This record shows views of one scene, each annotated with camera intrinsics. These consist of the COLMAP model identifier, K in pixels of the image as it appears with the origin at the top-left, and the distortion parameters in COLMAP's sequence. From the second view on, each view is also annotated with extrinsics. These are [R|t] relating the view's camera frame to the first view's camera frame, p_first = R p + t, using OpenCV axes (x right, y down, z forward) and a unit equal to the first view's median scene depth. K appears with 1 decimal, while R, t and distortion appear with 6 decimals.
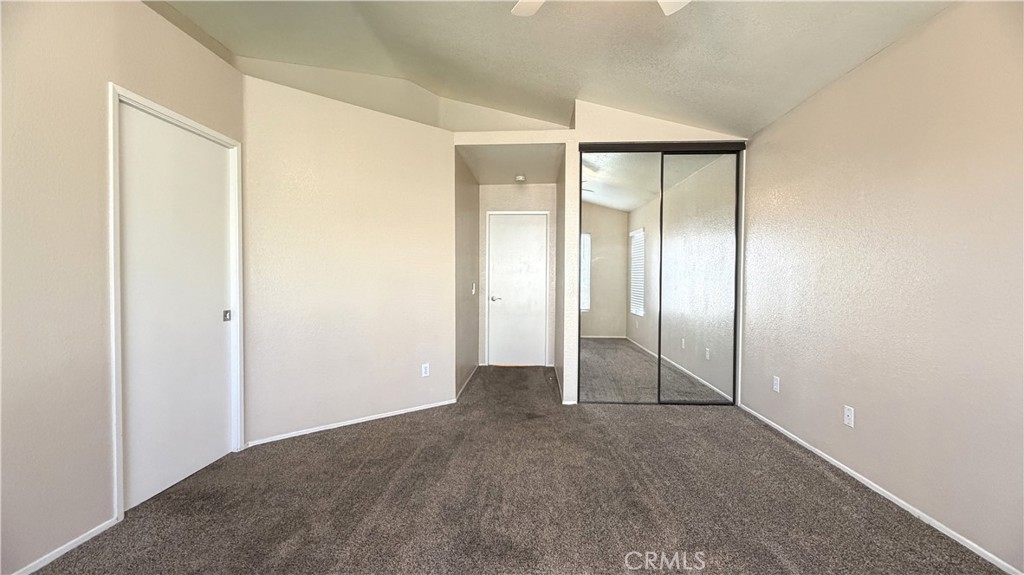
lens RADIAL K [[414.9, 0, 512.0], [0, 414.9, 287.5], [0, 0, 1]] dist [0.001080, -0.000029]
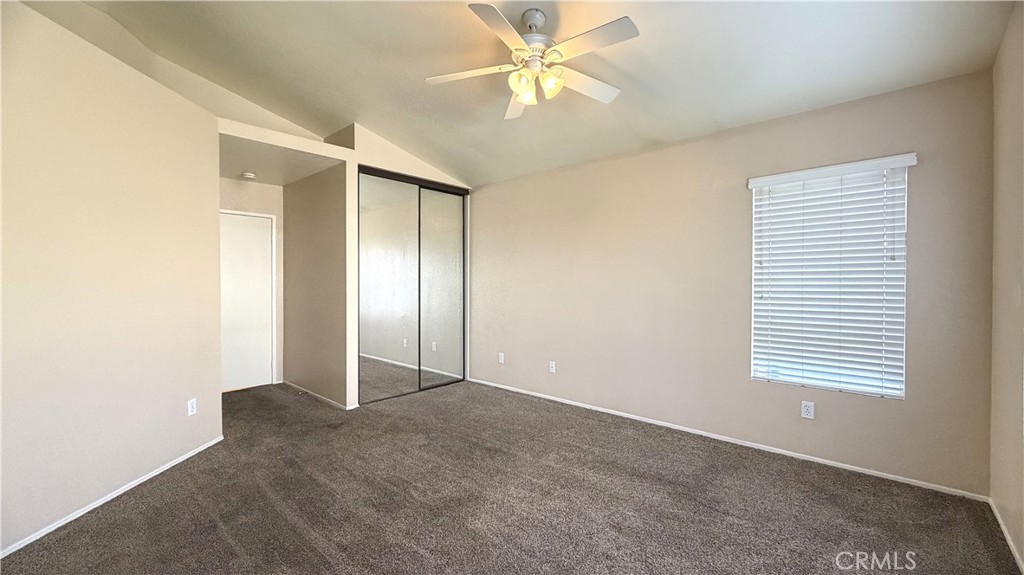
lens RADIAL K [[414.9, 0, 512.0], [0, 414.9, 287.5], [0, 0, 1]] dist [0.001080, -0.000029]
pose [[0.631424, -0.011685, 0.775350, -0.435297], [0.017796, 0.999841, 0.000575, -0.020952], [-0.775234, 0.013436, 0.631532, 0.013350]]
